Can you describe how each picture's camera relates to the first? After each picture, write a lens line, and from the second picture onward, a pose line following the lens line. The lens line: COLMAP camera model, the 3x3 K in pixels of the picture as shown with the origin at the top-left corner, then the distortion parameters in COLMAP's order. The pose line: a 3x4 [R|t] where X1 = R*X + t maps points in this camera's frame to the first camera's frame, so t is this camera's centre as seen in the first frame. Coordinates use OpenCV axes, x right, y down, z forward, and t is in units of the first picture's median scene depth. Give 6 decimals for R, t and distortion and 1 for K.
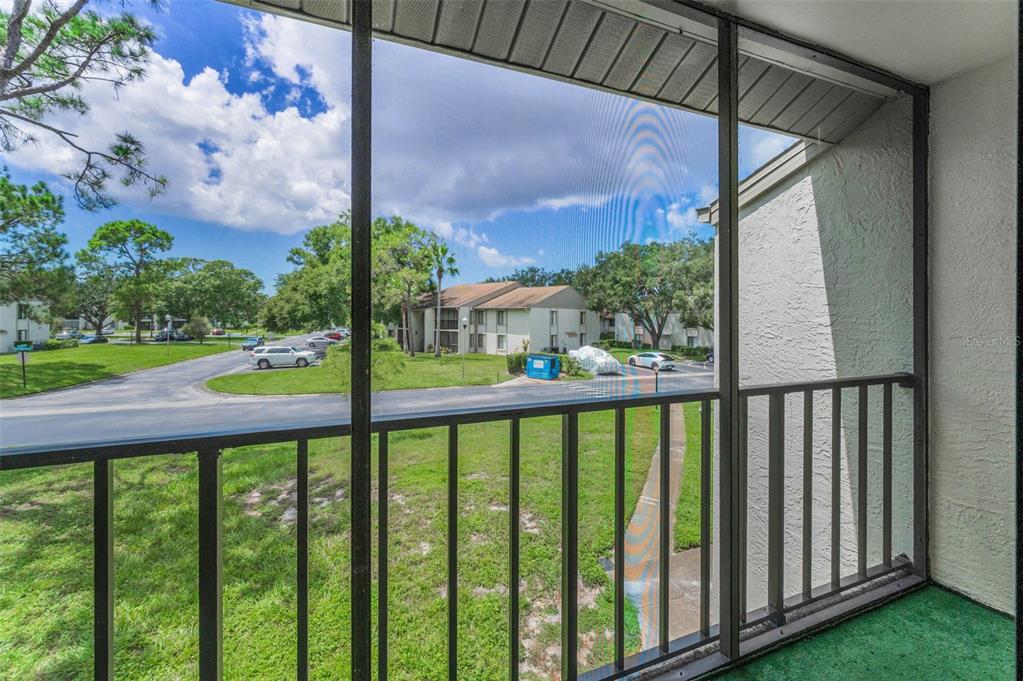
lens RADIAL K [[413.5, 0, 513.9], [0, 413.5, 316.6], [0, 0, 1]] dist [-0.000298, -0.000044]
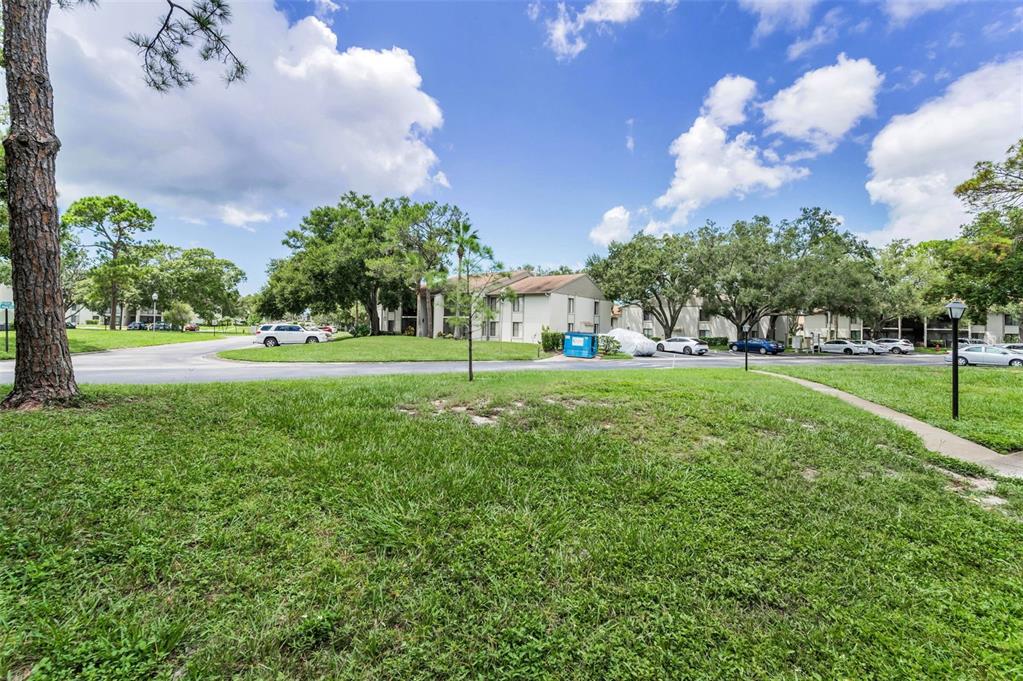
lens RADIAL K [[412.2, 0, 491.9], [0, 412.2, 326.0], [0, 0, 1]] dist [0.003811, -0.000031]
pose [[0.998866, 0.016530, 0.044650, -0.123826], [-0.015629, 0.999669, -0.020449, 0.070781], [-0.044973, 0.019728, 0.998793, 0.049356]]
